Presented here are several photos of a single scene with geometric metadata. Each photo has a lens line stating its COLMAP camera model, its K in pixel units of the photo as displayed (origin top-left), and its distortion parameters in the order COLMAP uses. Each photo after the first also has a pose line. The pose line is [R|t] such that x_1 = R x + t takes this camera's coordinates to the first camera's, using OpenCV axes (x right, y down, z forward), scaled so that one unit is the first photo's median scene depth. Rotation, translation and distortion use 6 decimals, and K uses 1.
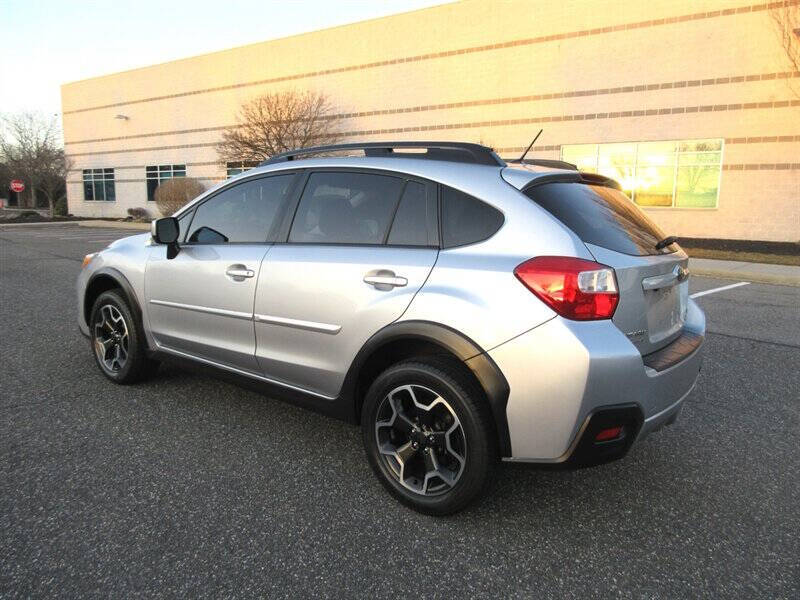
lens RADIAL K [[584.0, 0, 401.1], [0, 584.0, 303.9], [0, 0, 1]] dist [-0.010419, 0.000857]
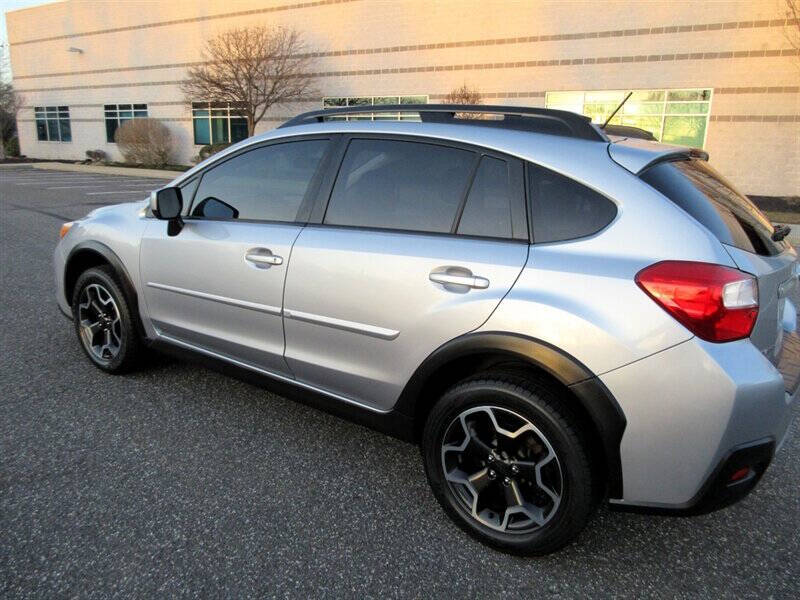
lens RADIAL K [[584.0, 0, 401.1], [0, 584.0, 303.9], [0, 0, 1]] dist [-0.010419, 0.000857]
pose [[0.998539, 0.000369, 0.054036, -0.139367], [-0.005343, 0.995751, 0.091930, -0.074520], [-0.053772, -0.092085, 0.994298, 0.166451]]
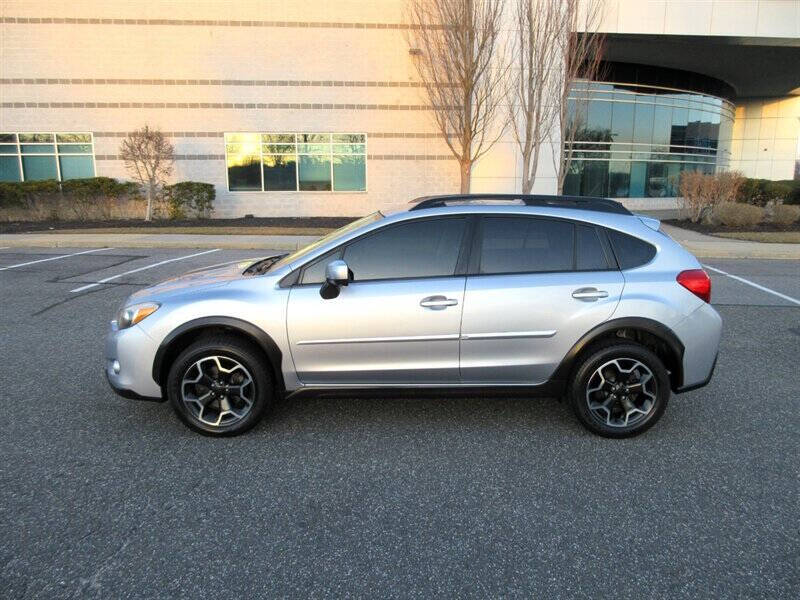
lens RADIAL K [[584.0, 0, 401.1], [0, 584.0, 303.9], [0, 0, 1]] dist [-0.010419, 0.000857]
pose [[0.776905, -0.142121, 0.613369, -1.202424], [0.117203, 0.989808, 0.080892, -0.176651], [-0.618614, 0.009043, 0.785643, 0.119106]]
